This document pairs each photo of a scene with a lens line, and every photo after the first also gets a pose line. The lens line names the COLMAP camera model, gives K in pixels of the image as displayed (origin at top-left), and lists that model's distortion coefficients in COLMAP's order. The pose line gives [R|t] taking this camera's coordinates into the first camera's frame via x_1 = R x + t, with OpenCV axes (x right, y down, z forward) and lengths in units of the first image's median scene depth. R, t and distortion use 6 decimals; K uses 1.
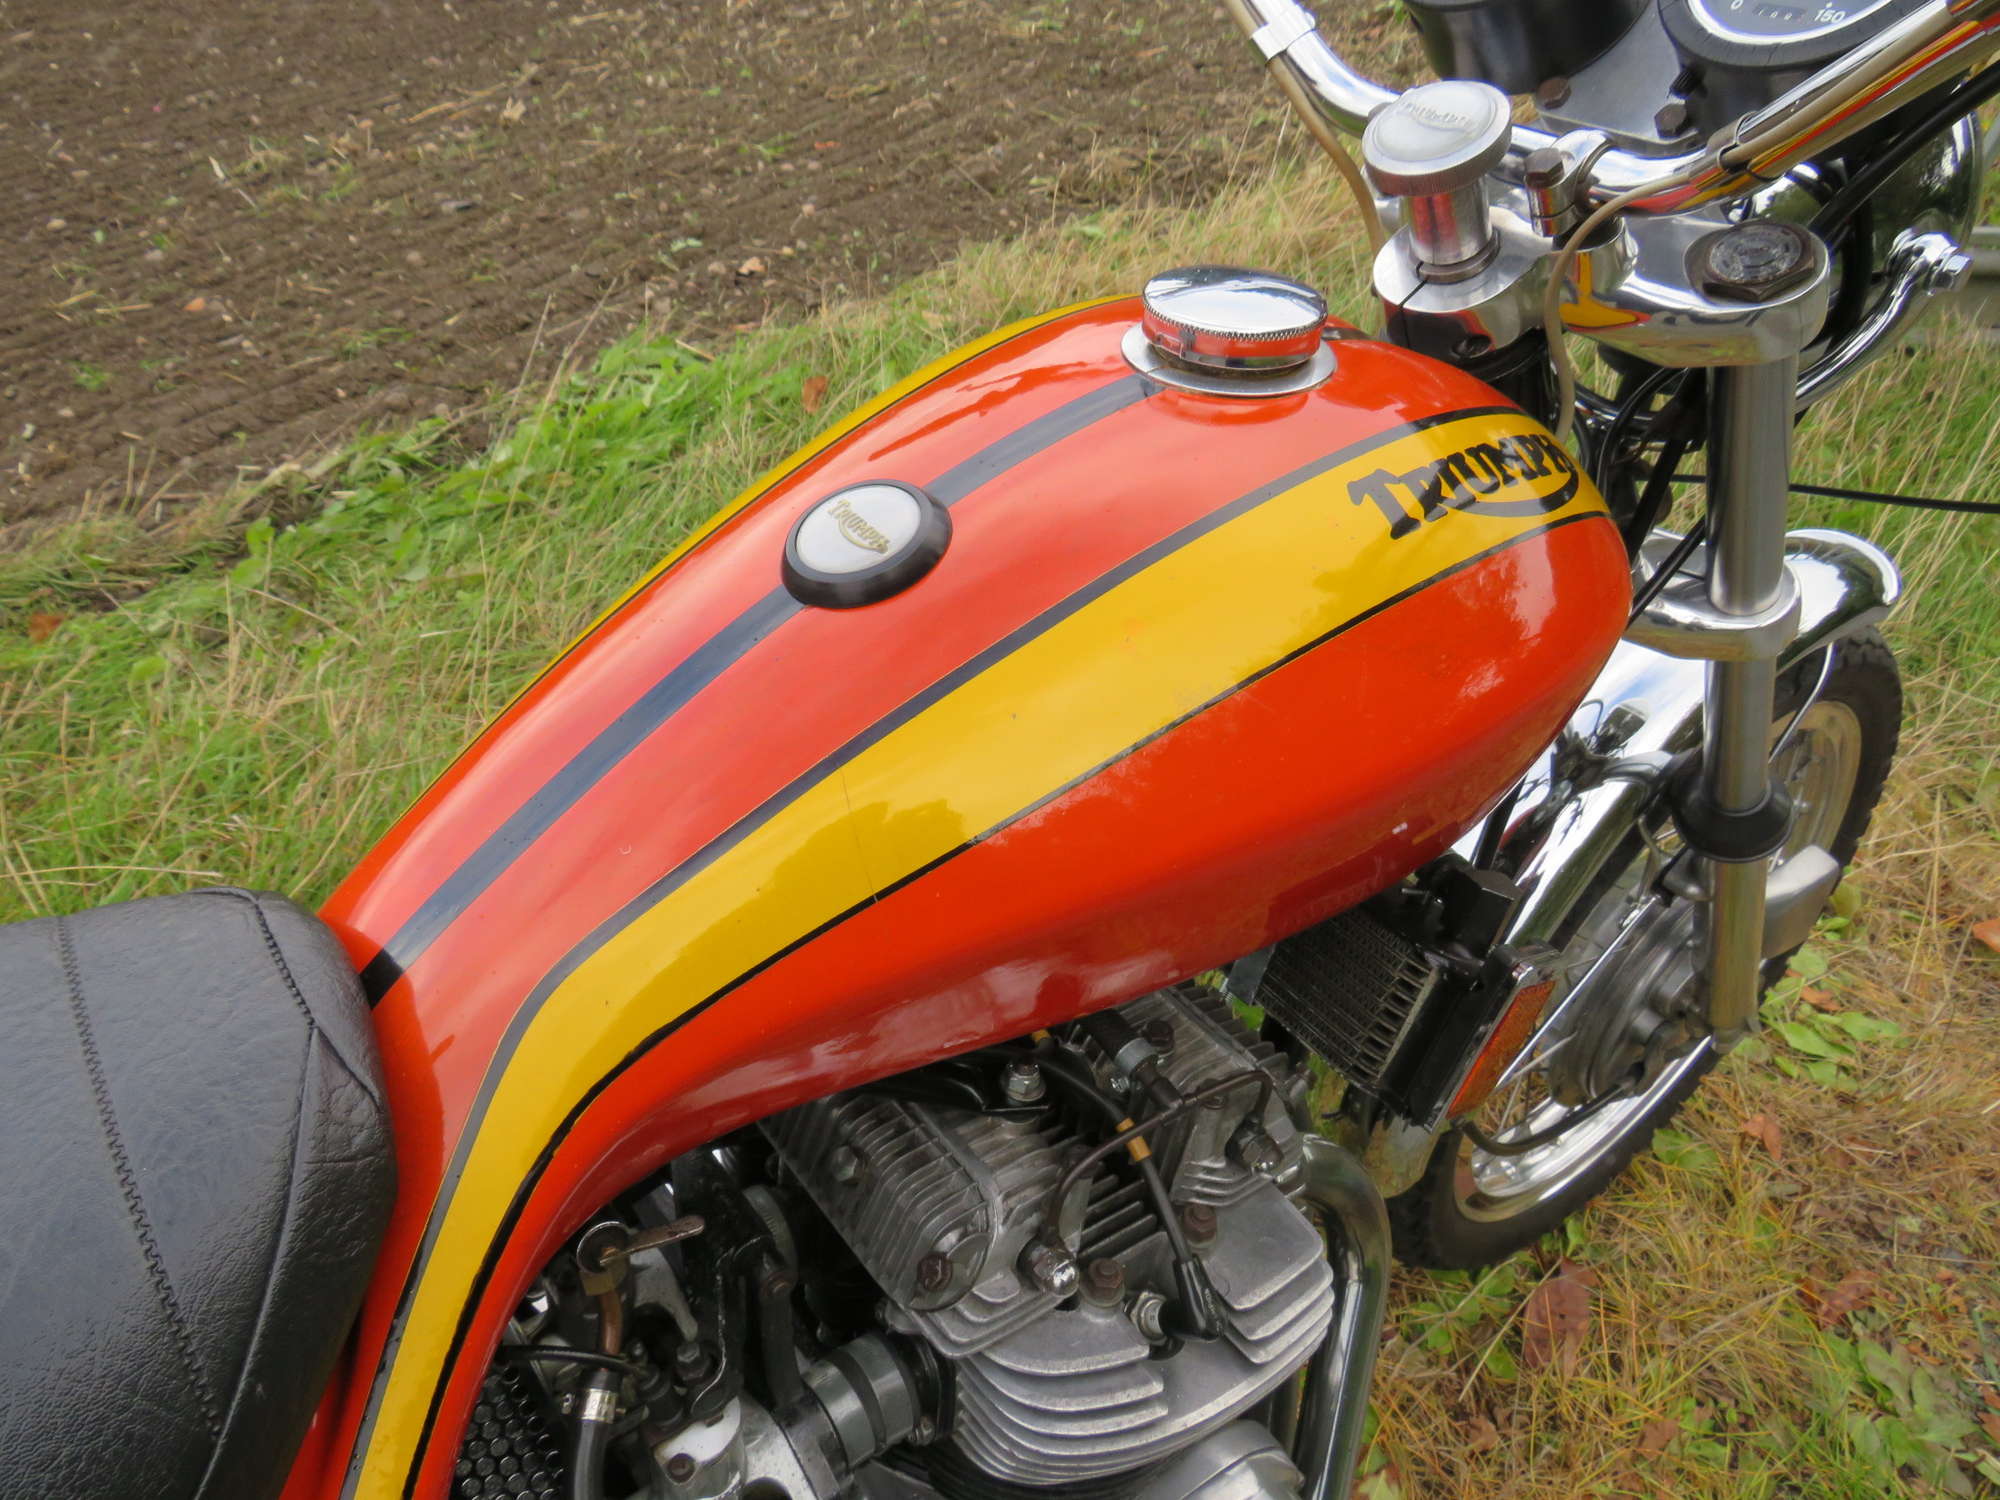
lens RADIAL K [[1450.0, 0, 983.4], [0, 1450.0, 734.2], [0, 0, 1]] dist [-0.043935, 0.012789]
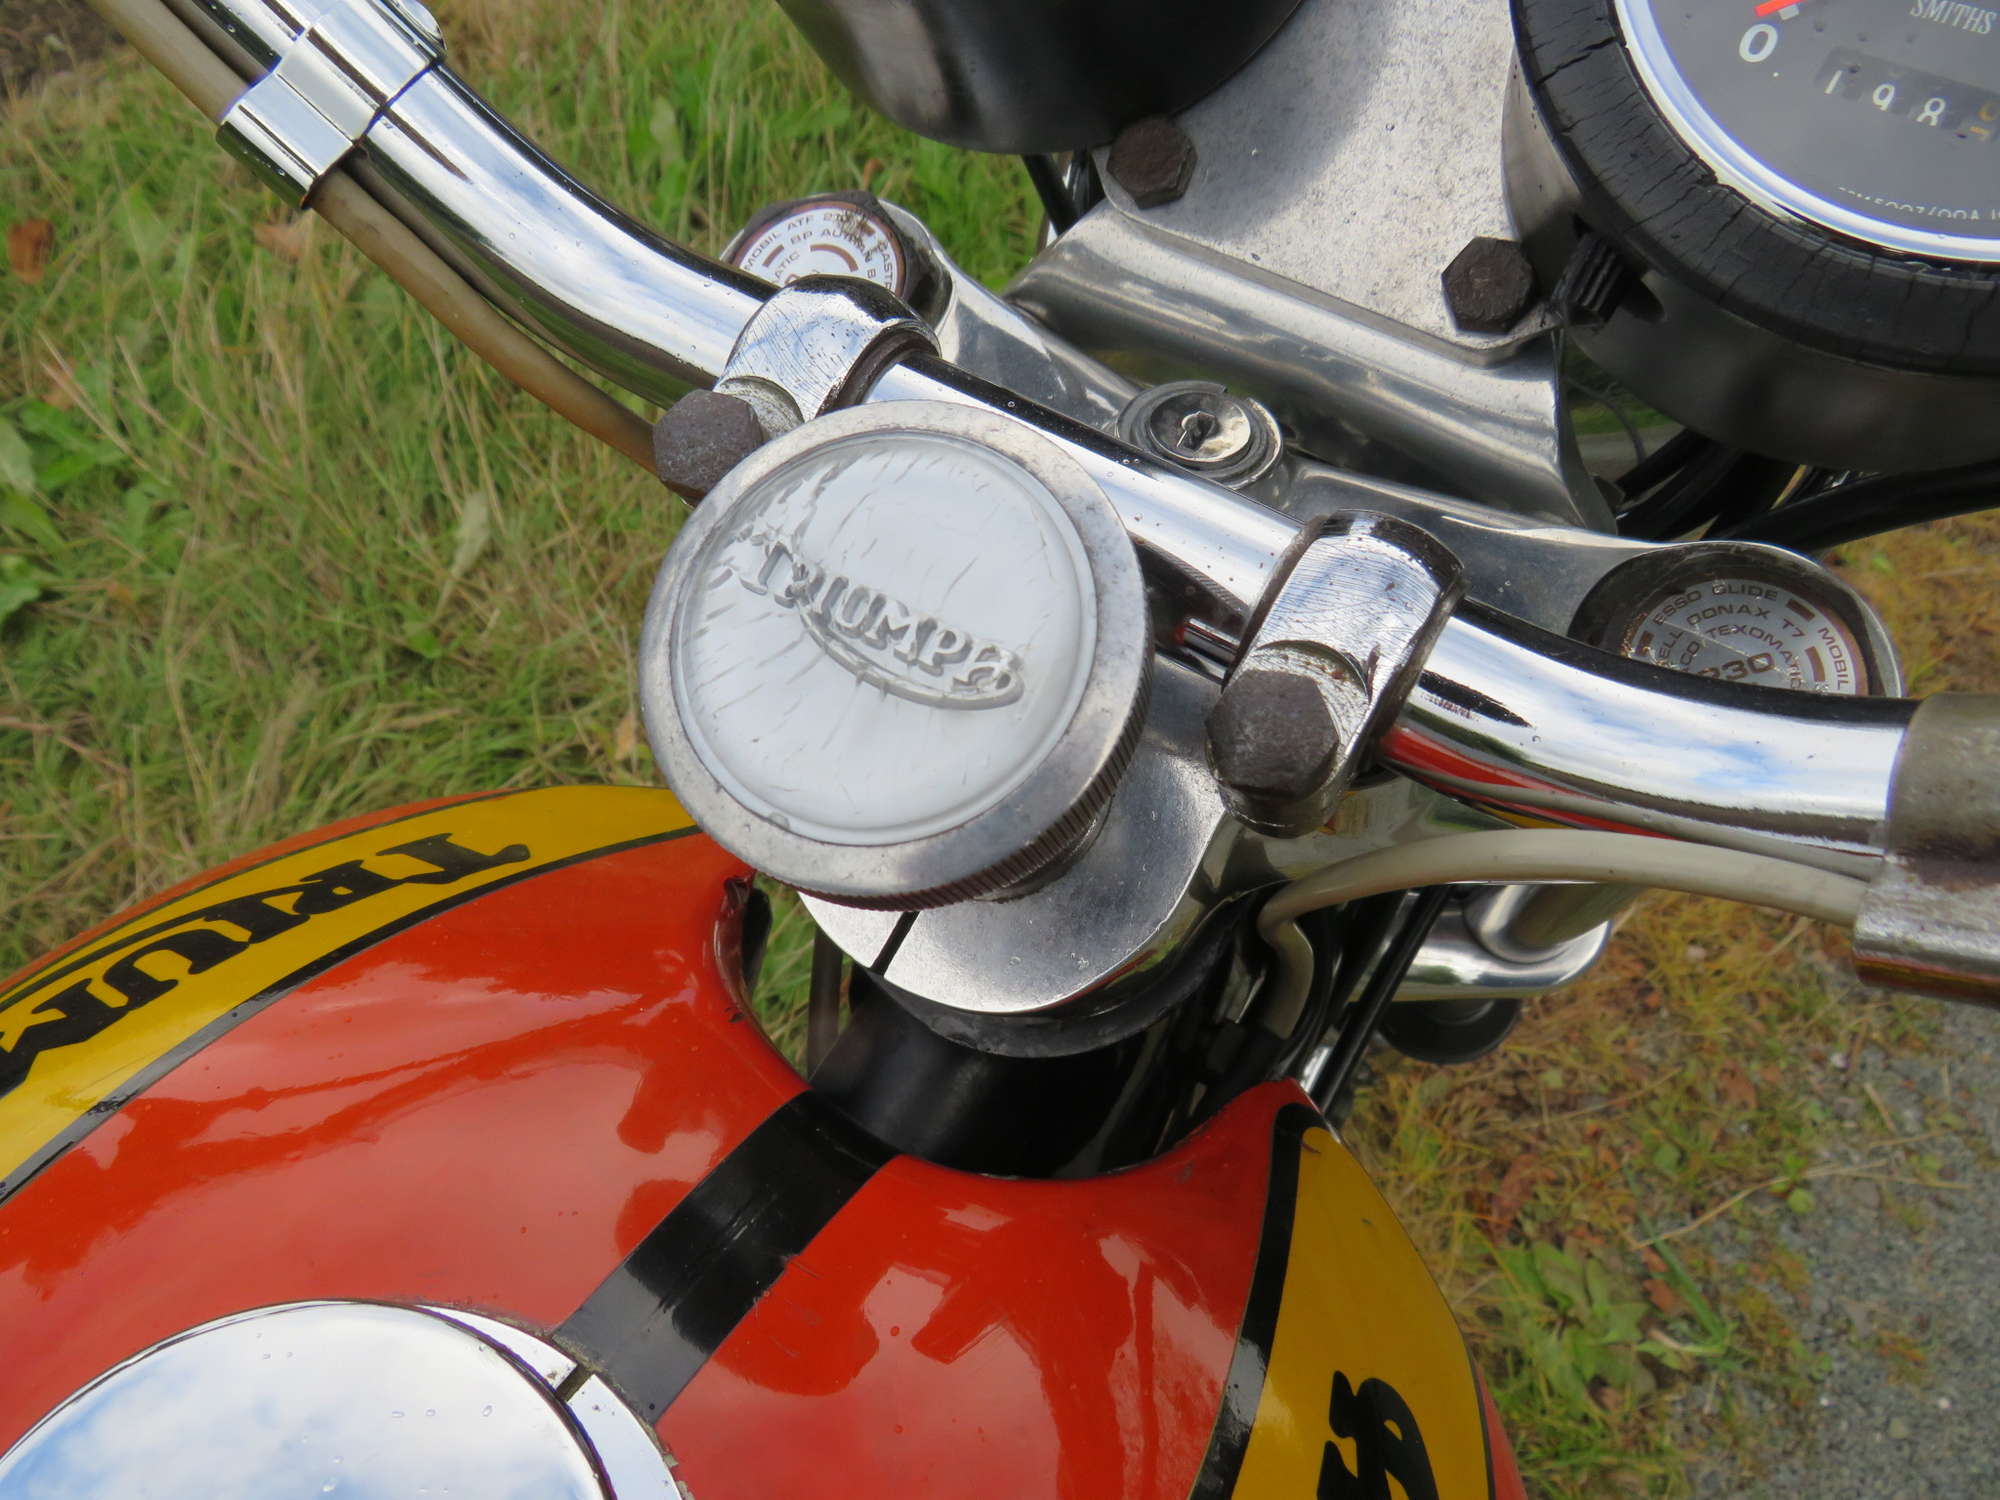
lens RADIAL K [[1450.0, 0, 1015.7], [0, 1450.0, 784.5], [0, 0, 1]] dist [-0.043935, 0.012789]
pose [[0.924434, -0.256775, 0.281937, 0.039576], [0.172609, 0.941004, 0.291062, -0.074557], [-0.340041, -0.220403, 0.914218, 0.114647]]
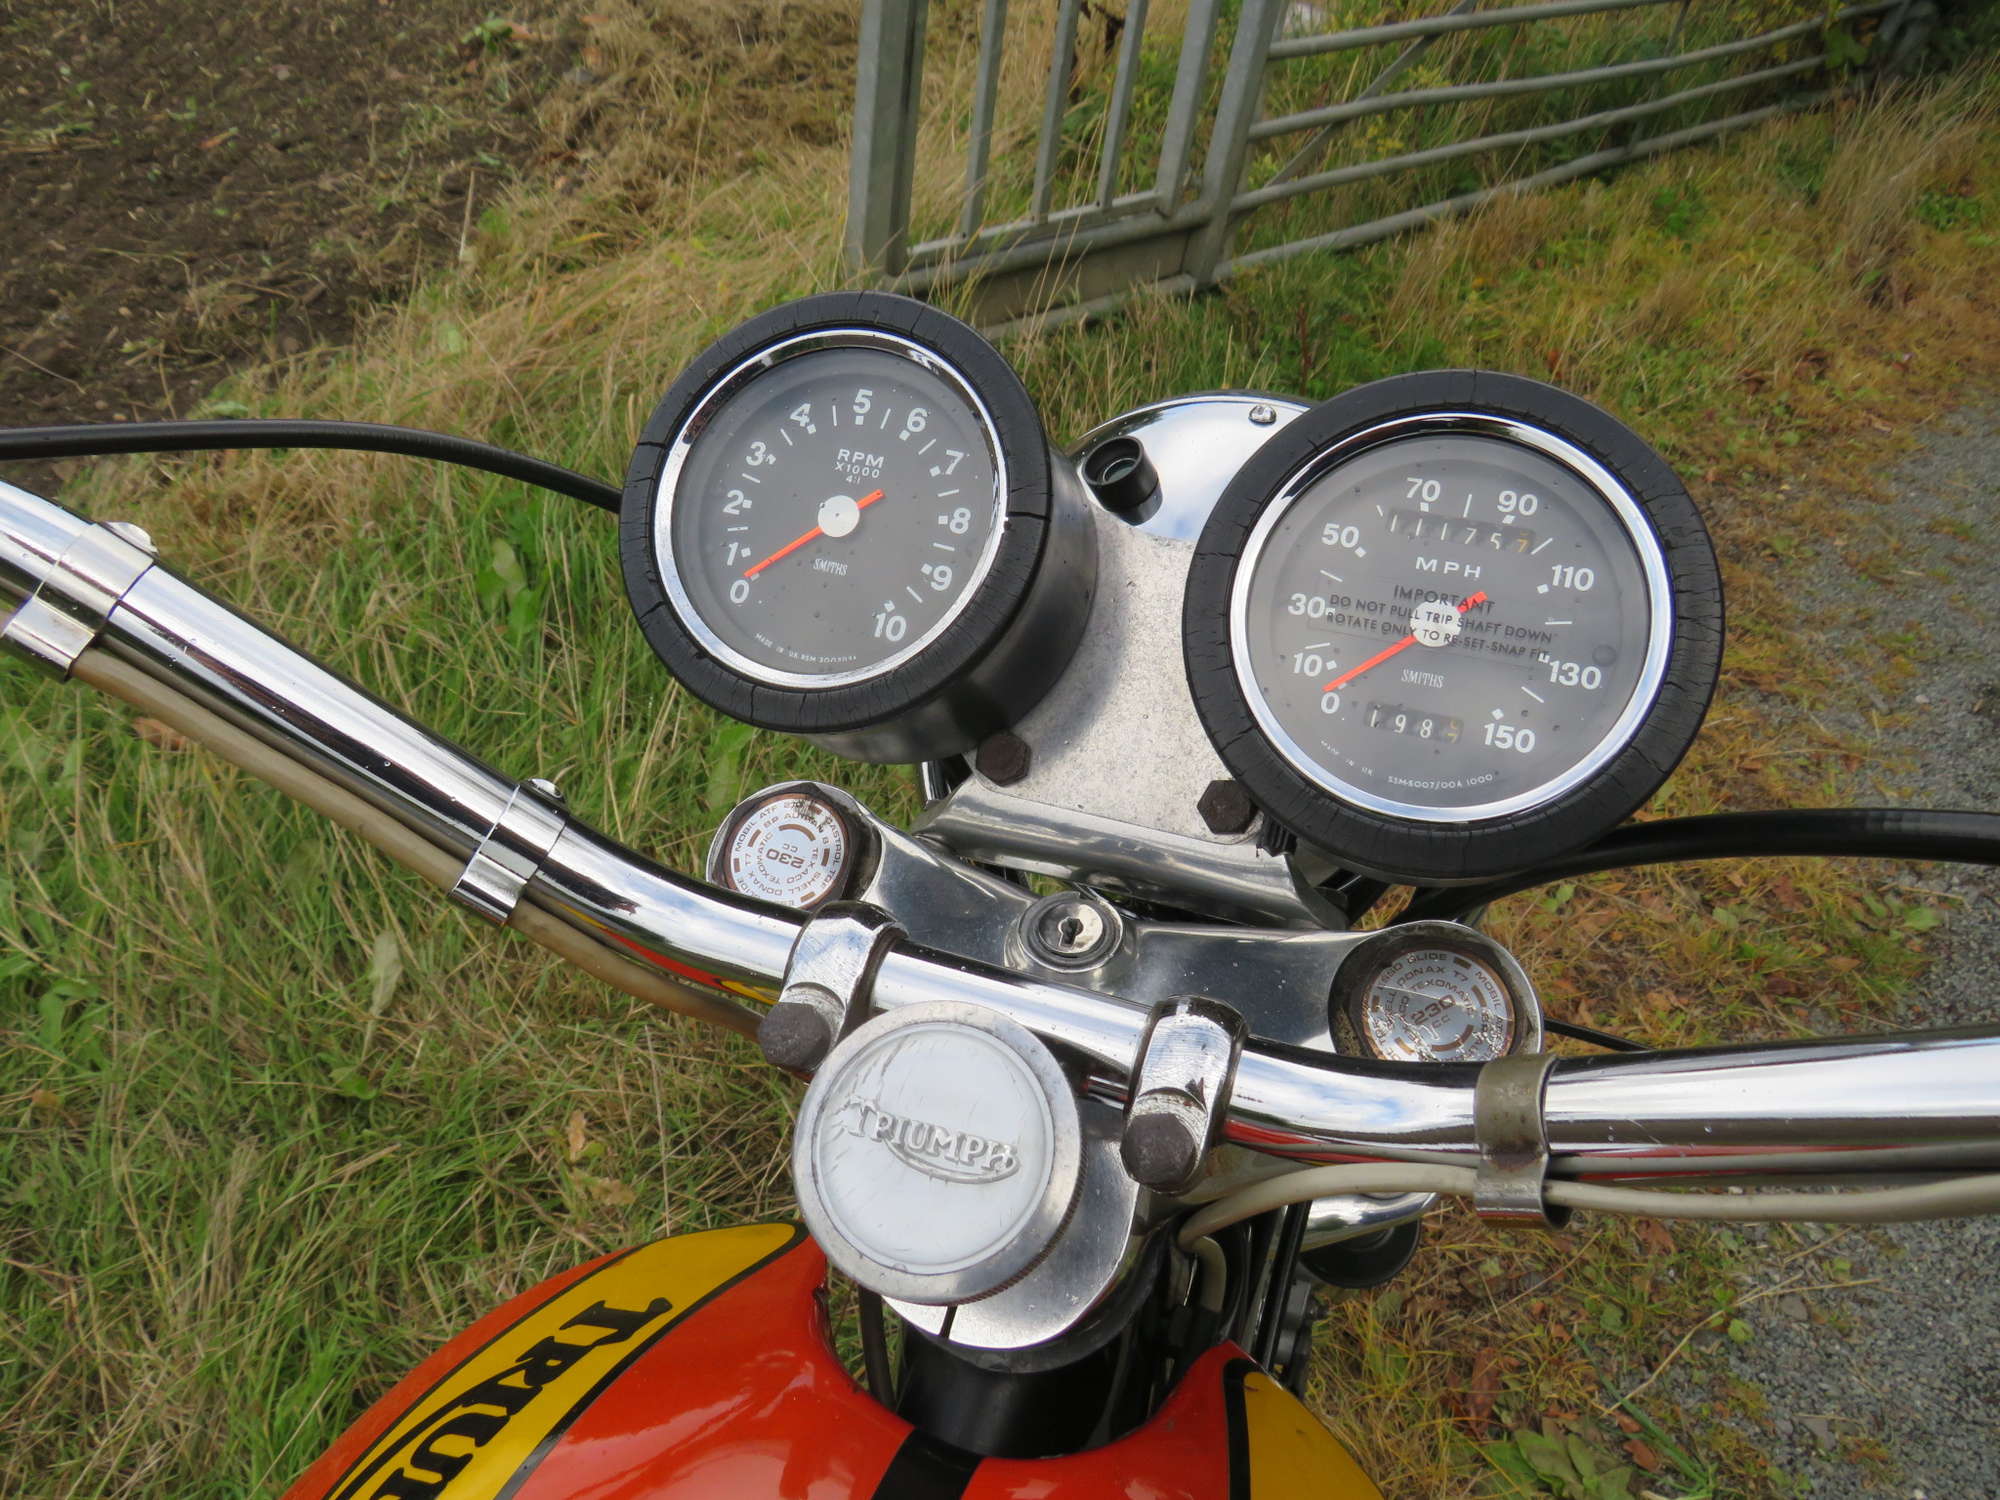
lens RADIAL K [[1450.0, 0, 1030.0], [0, 1450.0, 733.7], [0, 0, 1]] dist [-0.043935, 0.012789]
pose [[0.826473, -0.354810, 0.437096, 0.027536], [0.344803, 0.932761, 0.105201, -0.093798], [-0.445032, 0.063766, 0.893241, 0.083946]]
